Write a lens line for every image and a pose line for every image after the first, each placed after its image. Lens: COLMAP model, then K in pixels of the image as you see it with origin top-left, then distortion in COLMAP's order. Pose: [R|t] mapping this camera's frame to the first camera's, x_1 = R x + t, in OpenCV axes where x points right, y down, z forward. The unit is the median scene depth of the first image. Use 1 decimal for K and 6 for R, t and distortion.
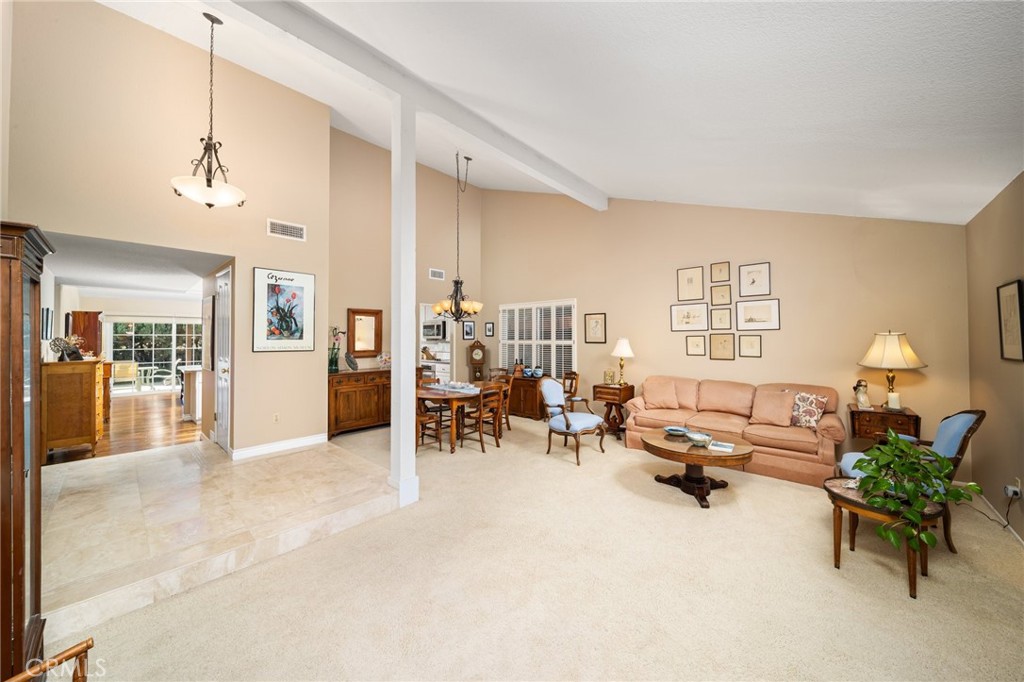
lens RADIAL K [[361.8, 0, 514.6], [0, 361.8, 334.3], [0, 0, 1]] dist [0.000290, -0.001793]
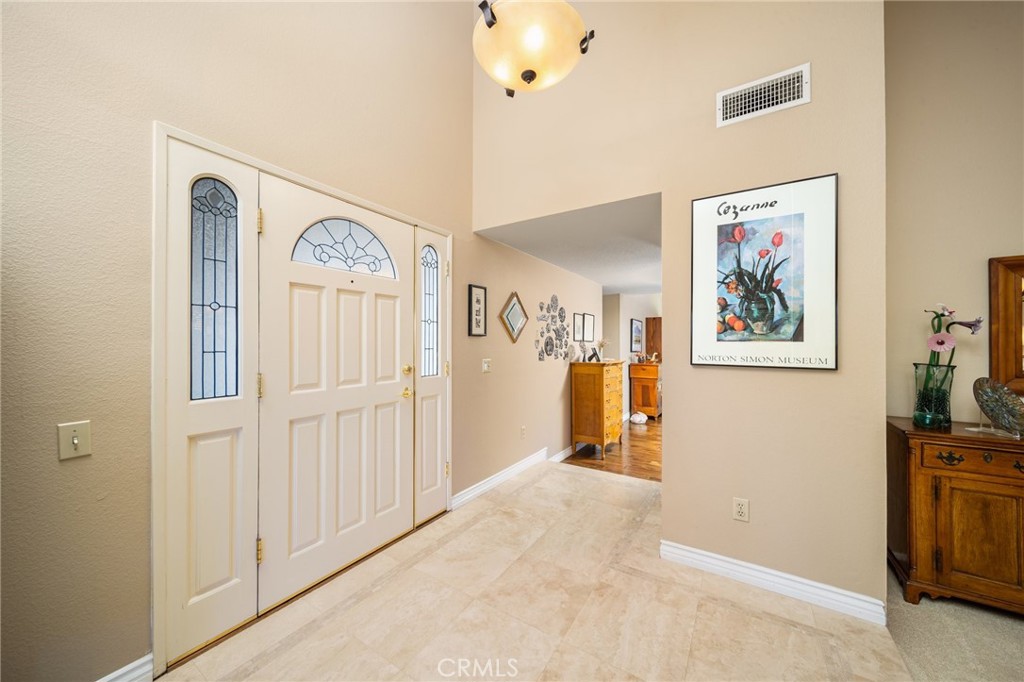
lens RADIAL K [[361.8, 0, 508.5], [0, 361.8, 338.3], [0, 0, 1]] dist [0.000290, -0.001793]
pose [[0.157384, -0.008568, -0.987500, -0.203408], [0.008897, 0.999934, -0.007258, 0.009710], [0.987497, -0.007643, 0.157450, 0.528204]]
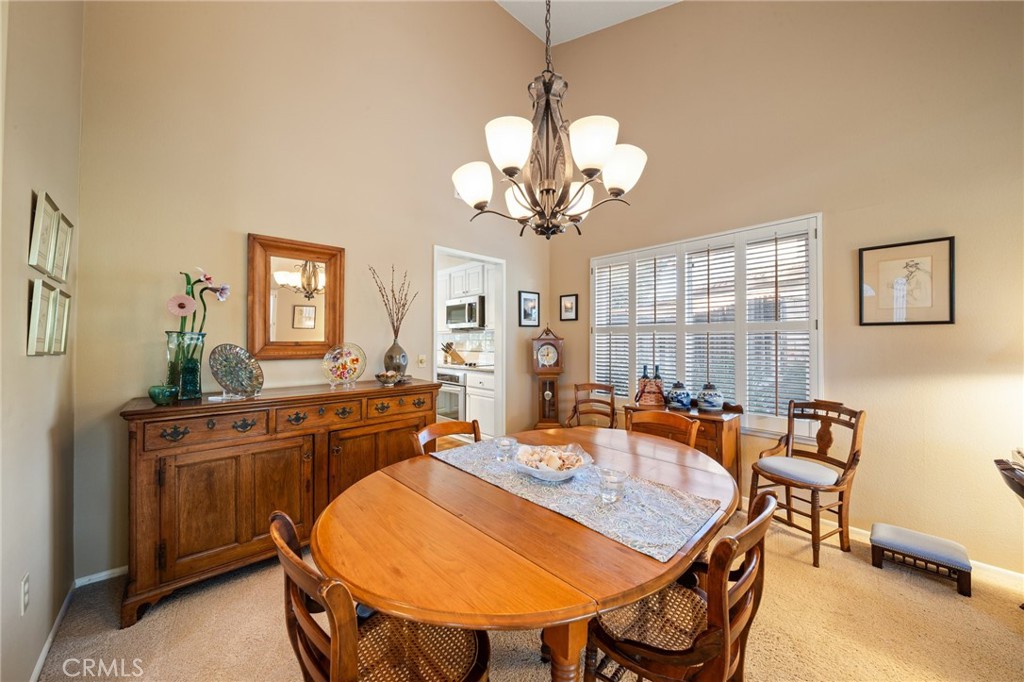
lens RADIAL K [[361.8, 0, 516.8], [0, 361.8, 340.5], [0, 0, 1]] dist [0.000290, -0.001793]
pose [[0.997108, 0.004107, -0.075890, -0.163146], [-0.003653, 0.999975, 0.006119, 0.048218], [0.075913, -0.005824, 0.997097, 0.740026]]
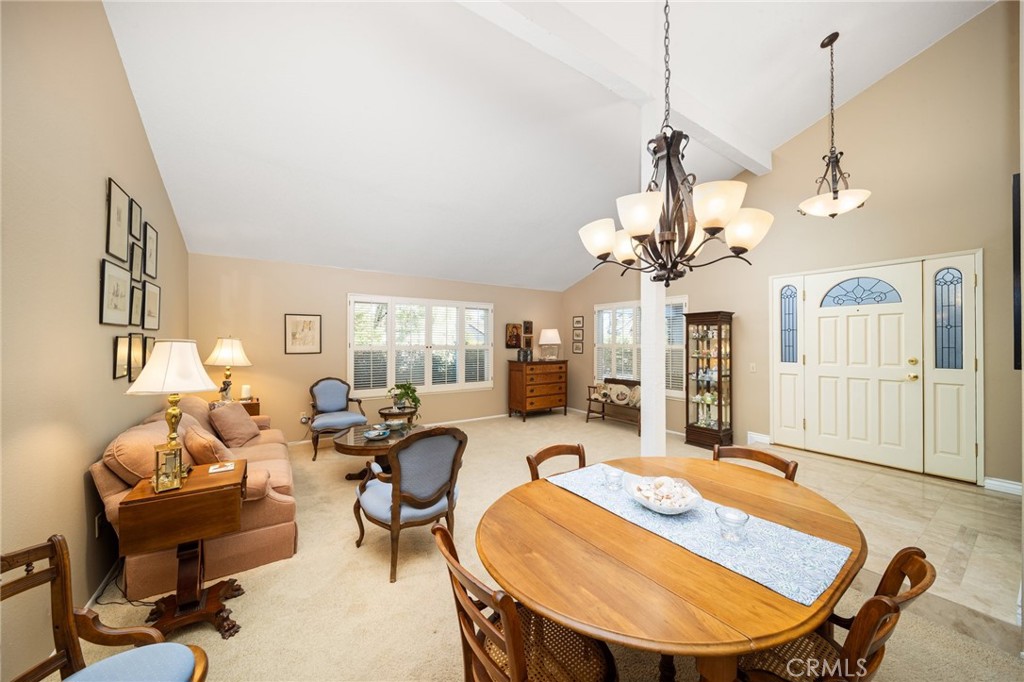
lens RADIAL K [[361.8, 0, 516.0], [0, 361.8, 342.6], [0, 0, 1]] dist [0.000290, -0.001793]
pose [[-0.973075, 0.002169, 0.230481, -0.105095], [-0.000913, 0.999912, -0.013262, 0.020159], [-0.230489, -0.013115, -0.972987, 1.338653]]
